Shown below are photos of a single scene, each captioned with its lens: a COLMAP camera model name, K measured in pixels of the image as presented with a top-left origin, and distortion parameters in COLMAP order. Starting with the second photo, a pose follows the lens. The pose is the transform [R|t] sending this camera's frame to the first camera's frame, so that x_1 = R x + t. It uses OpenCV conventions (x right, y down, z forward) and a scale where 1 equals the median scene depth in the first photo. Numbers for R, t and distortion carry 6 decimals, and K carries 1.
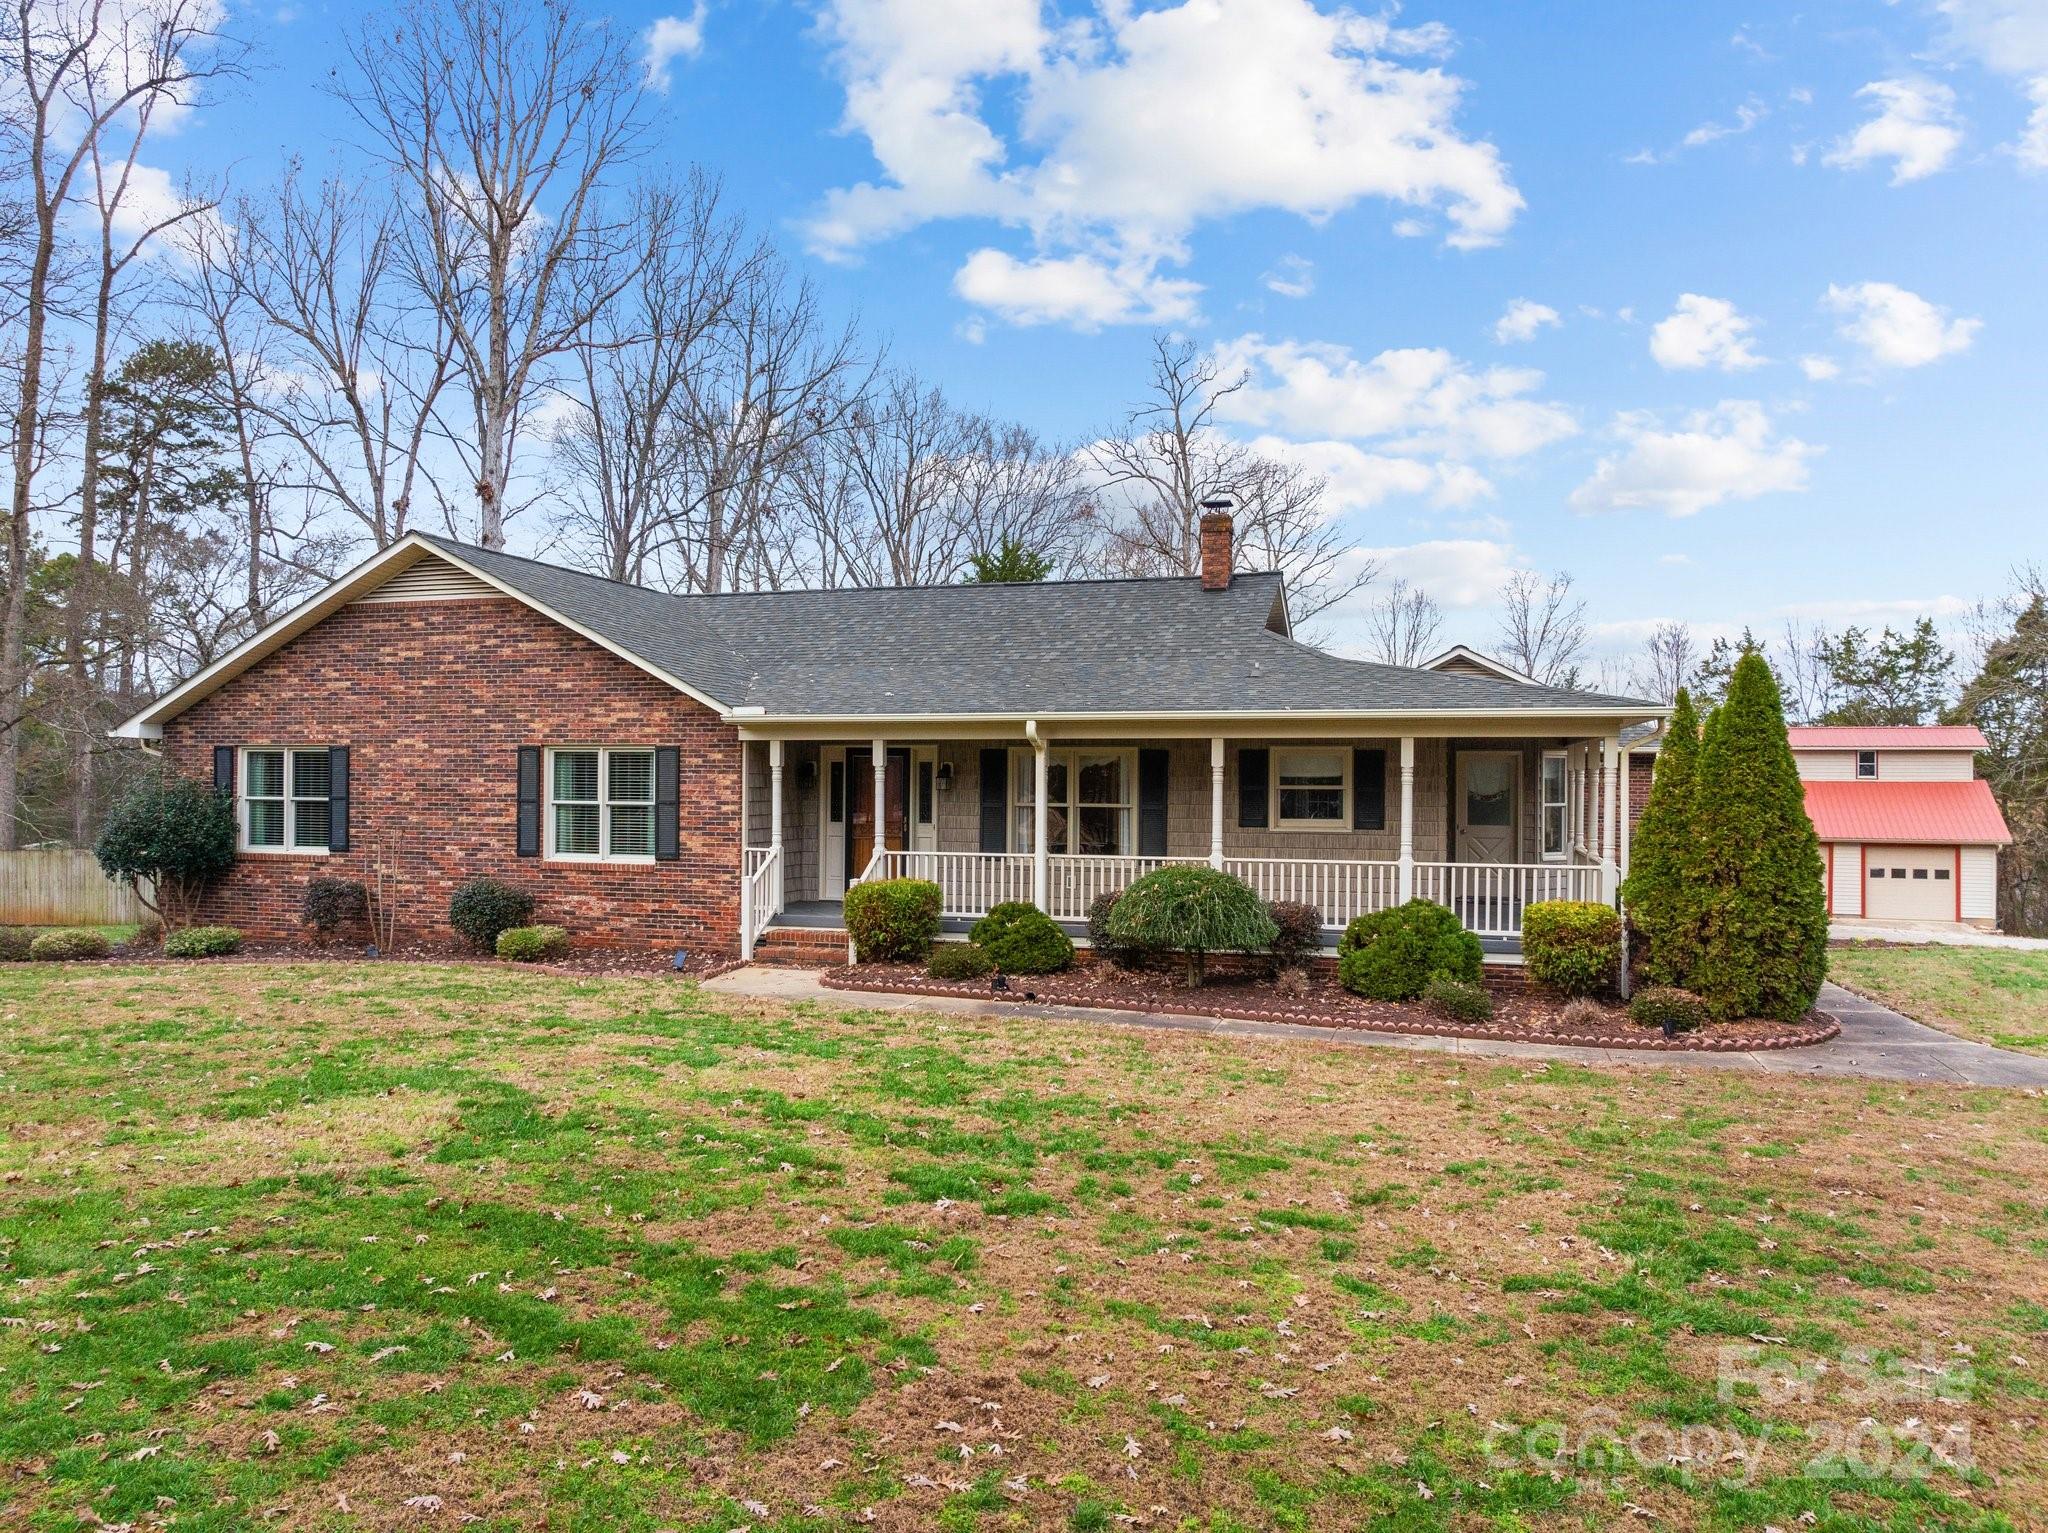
lens RADIAL K [[1428.6, 0, 1031.7], [0, 1428.6, 765.4], [0, 0, 1]] dist [-0.049270, 0.024489]
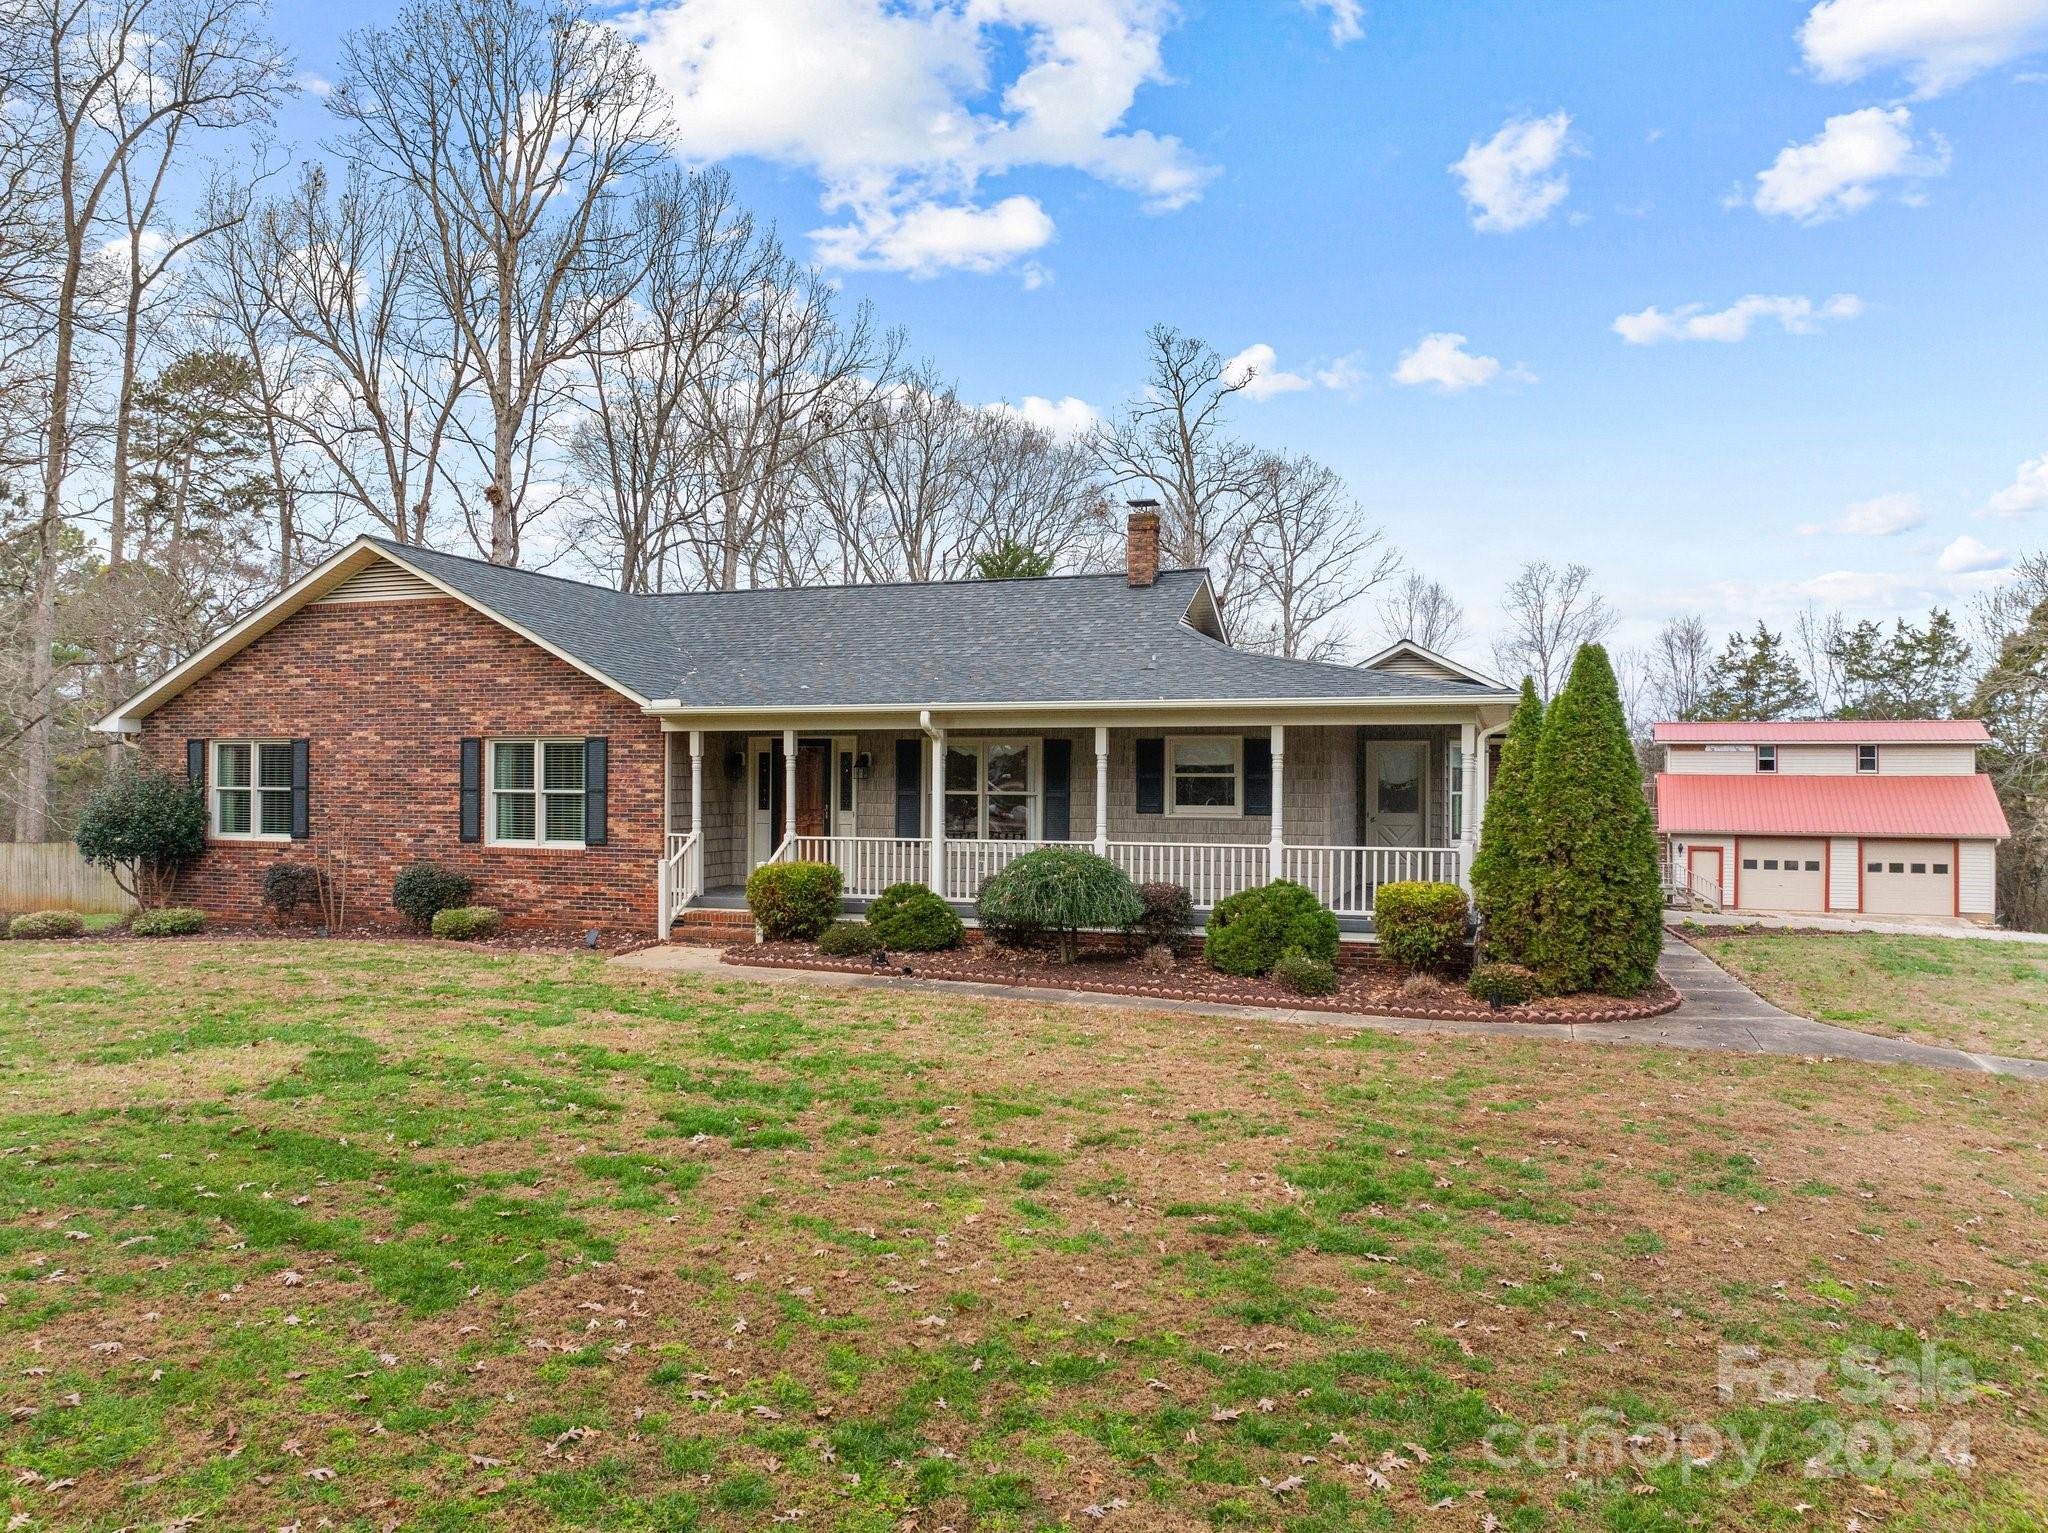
lens RADIAL K [[1428.6, 0, 1027.0], [0, 1428.6, 763.2], [0, 0, 1]] dist [-0.049270, 0.024489]
pose [[0.999392, -0.001920, -0.034800, 0.100193], [0.001881, 0.999998, -0.001153, 0.007487], [0.034803, 0.001087, 0.999394, -0.042313]]
